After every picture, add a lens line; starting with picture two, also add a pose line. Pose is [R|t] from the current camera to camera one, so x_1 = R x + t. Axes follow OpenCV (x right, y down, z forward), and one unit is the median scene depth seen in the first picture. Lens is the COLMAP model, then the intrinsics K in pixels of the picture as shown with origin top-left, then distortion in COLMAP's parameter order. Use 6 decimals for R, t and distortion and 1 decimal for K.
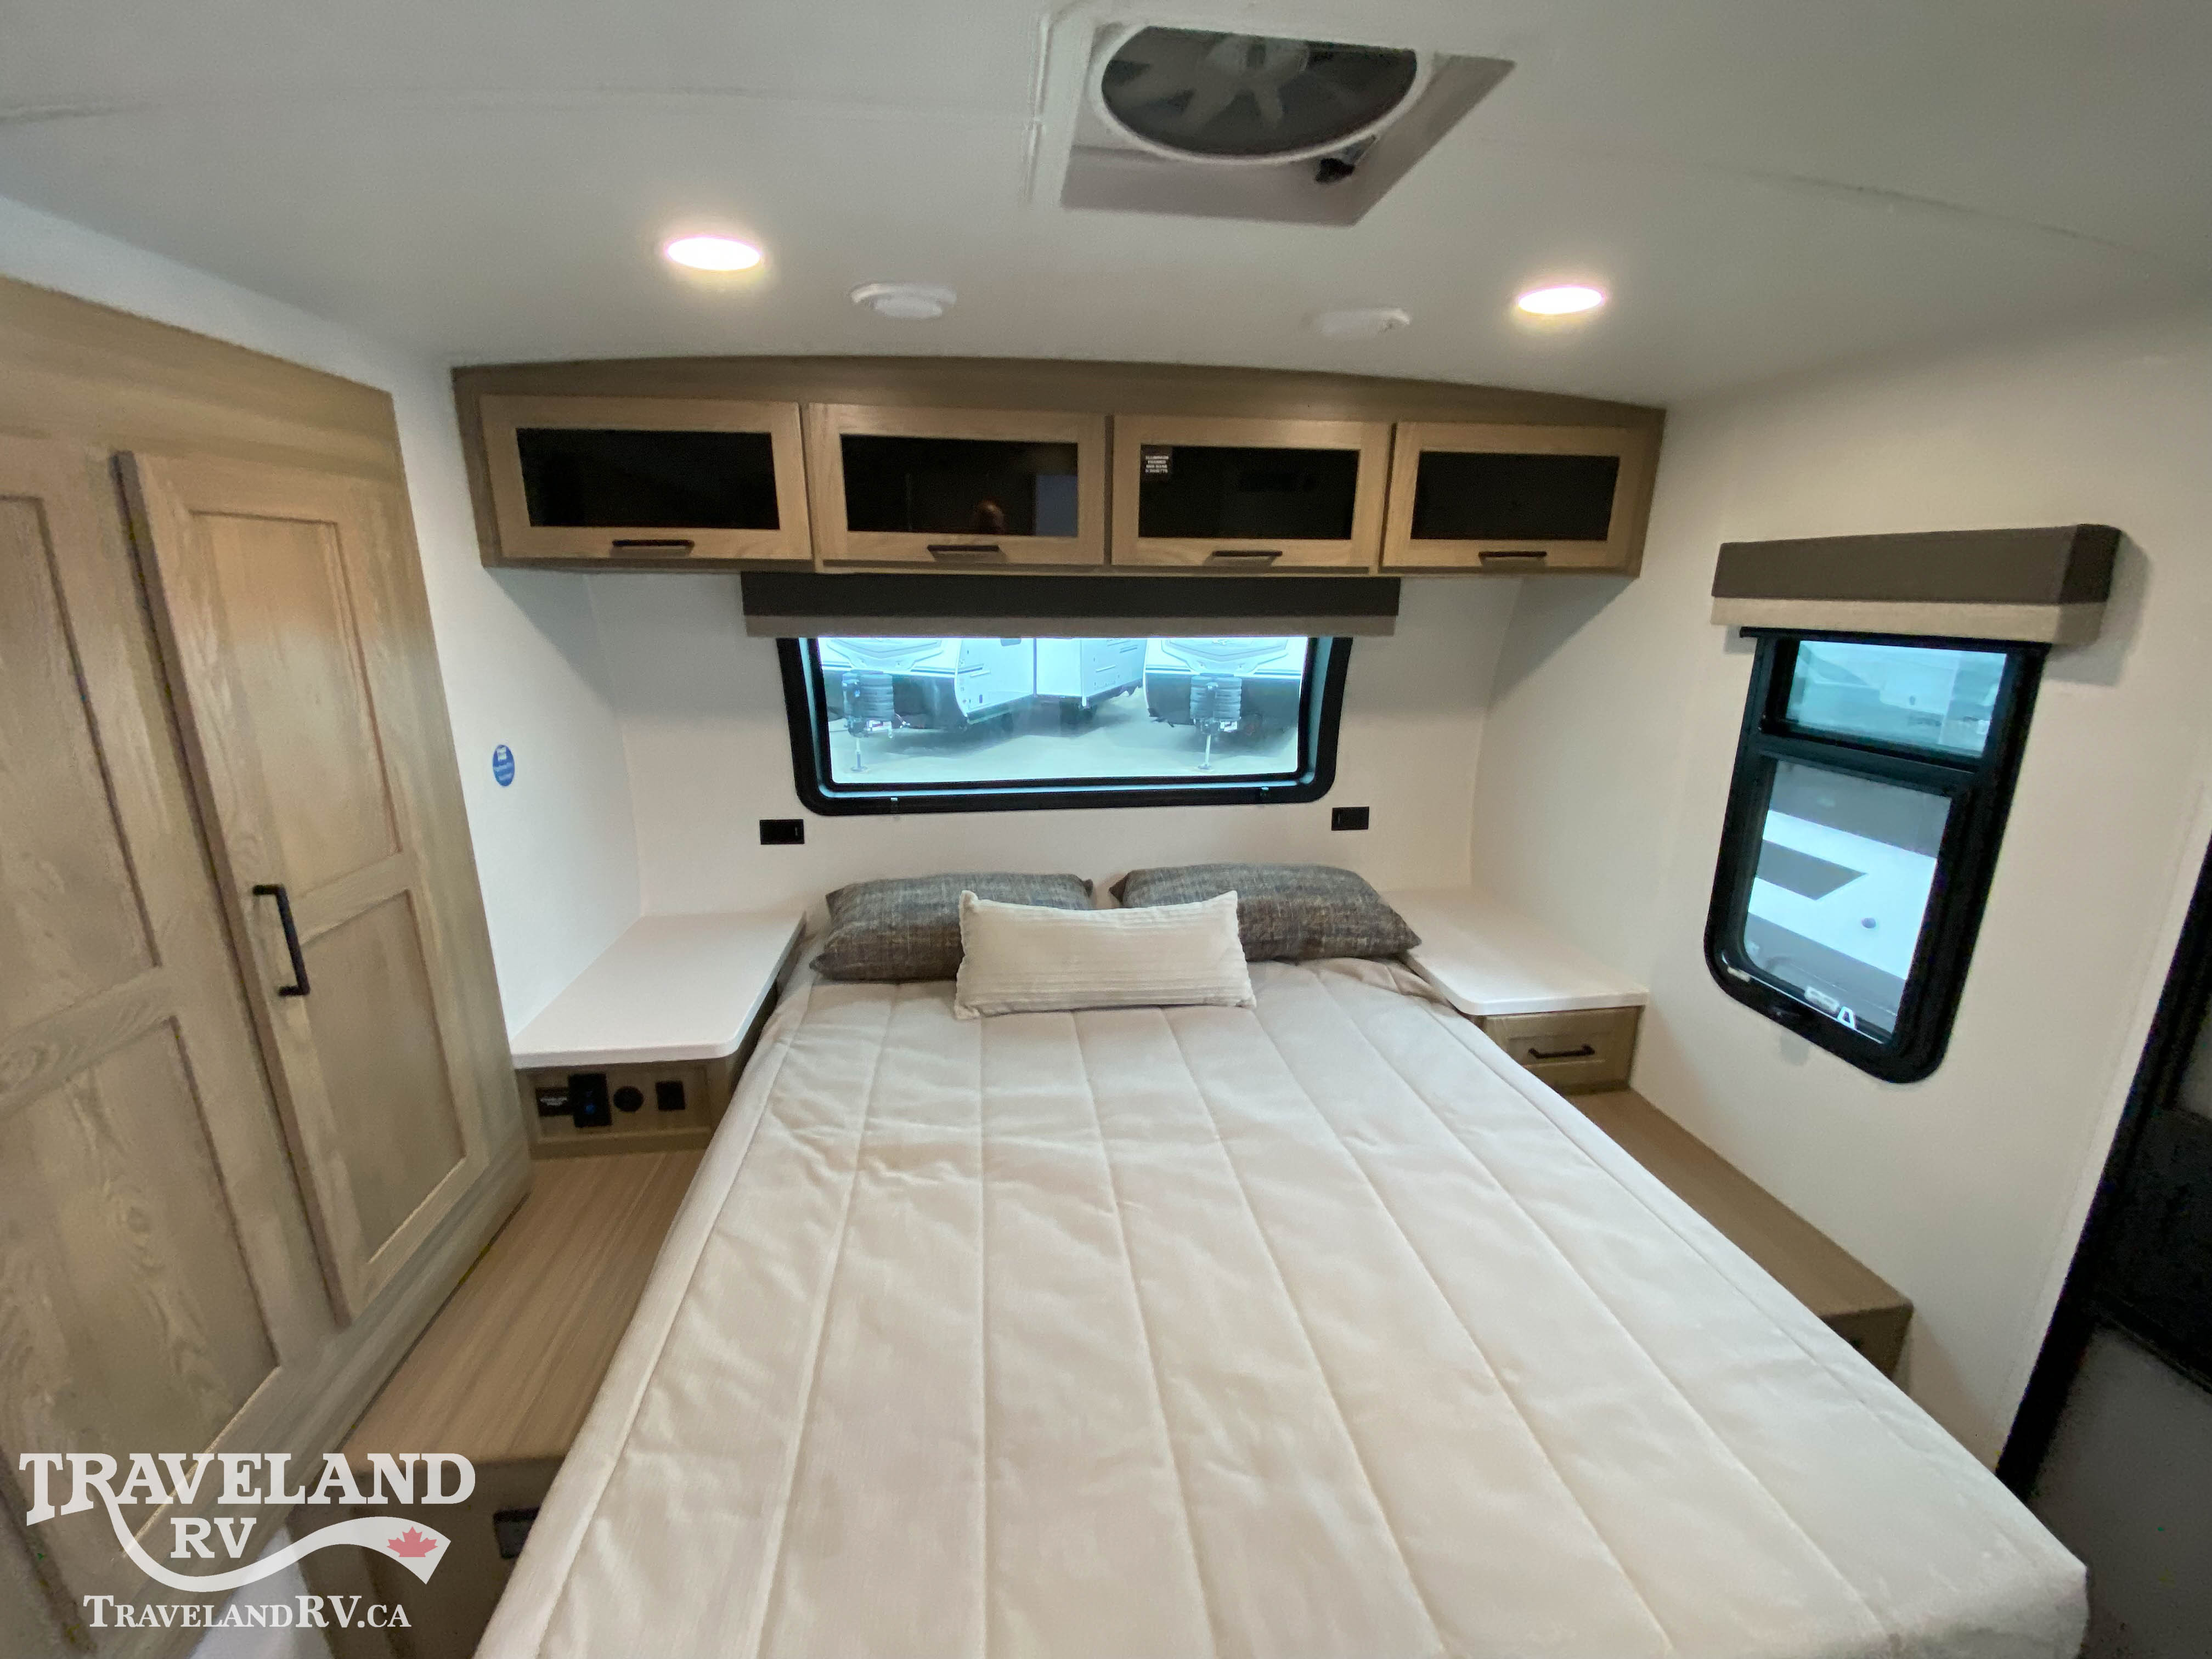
lens RADIAL K [[900.6, 0, 1080.4], [0, 900.6, 819.8], [0, 0, 1]] dist [0.024753, -0.020444]
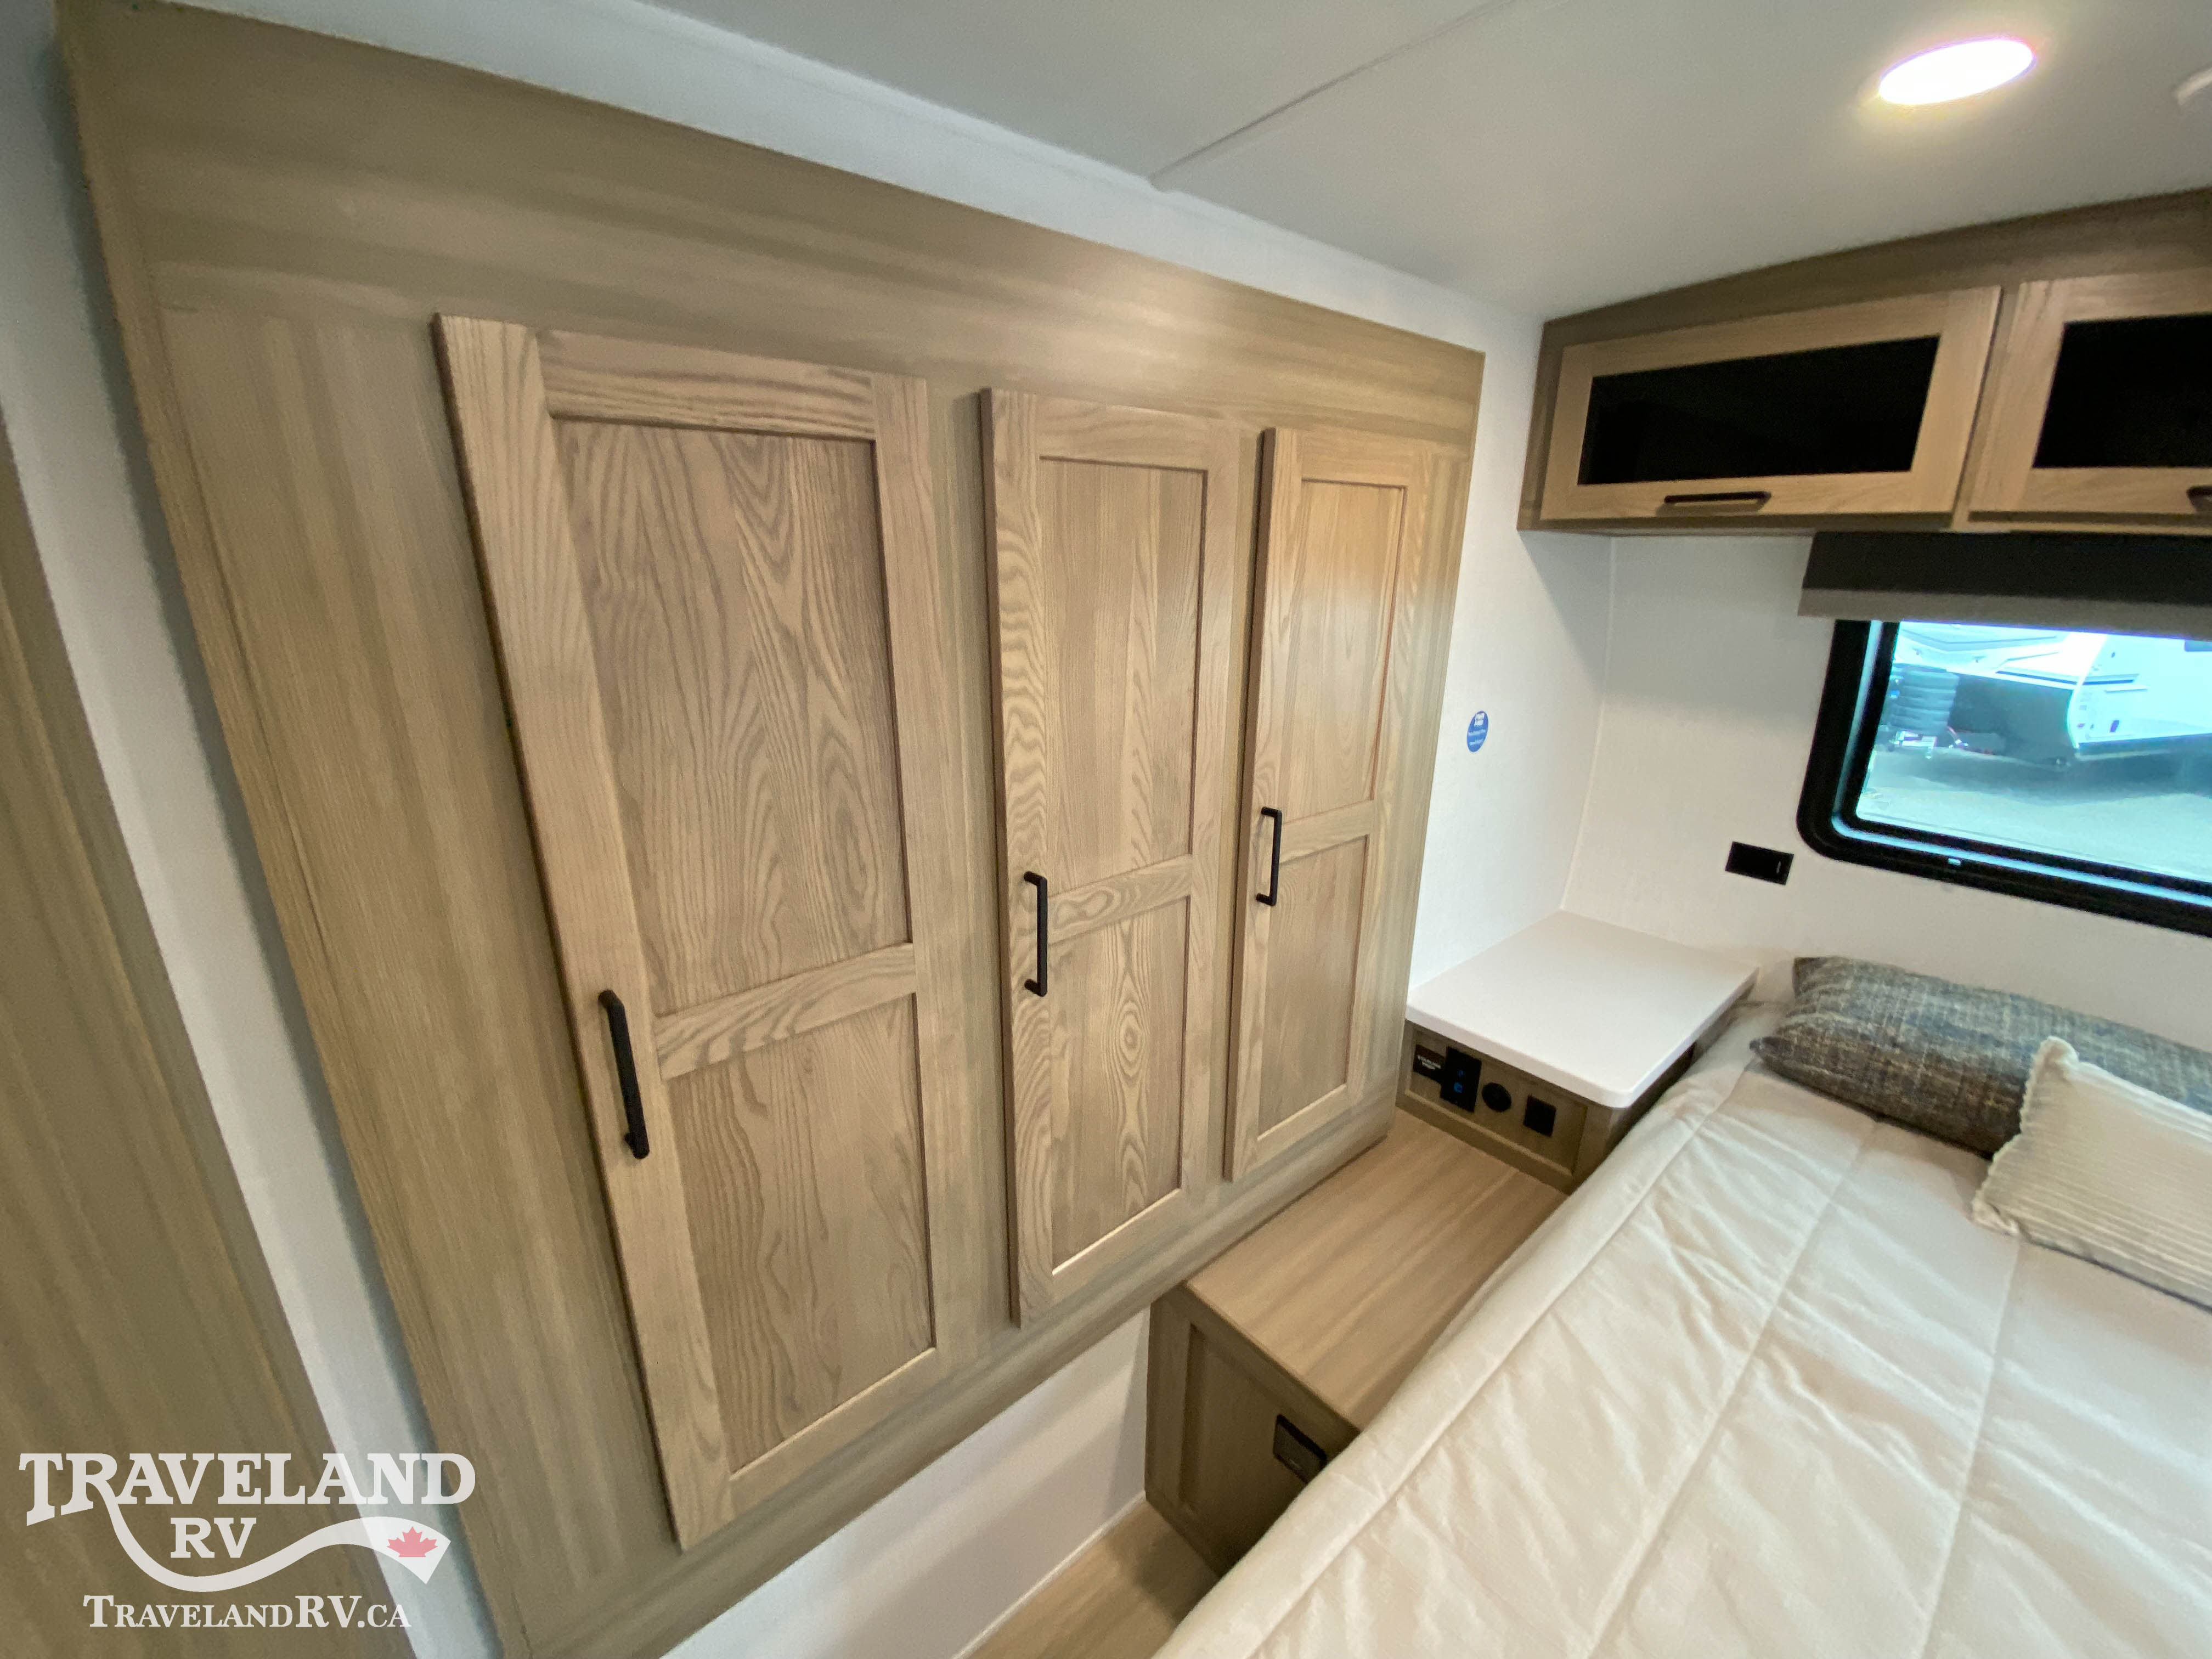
lens RADIAL K [[895.6, 0, 1102.9], [0, 895.6, 829.3], [0, 0, 1]] dist [0.018190, -0.019606]
pose [[0.570326, 0.254537, -0.780986, -0.081798], [-0.216322, 0.963757, 0.156133, -0.023677], [0.792422, 0.079898, 0.604718, 0.095516]]
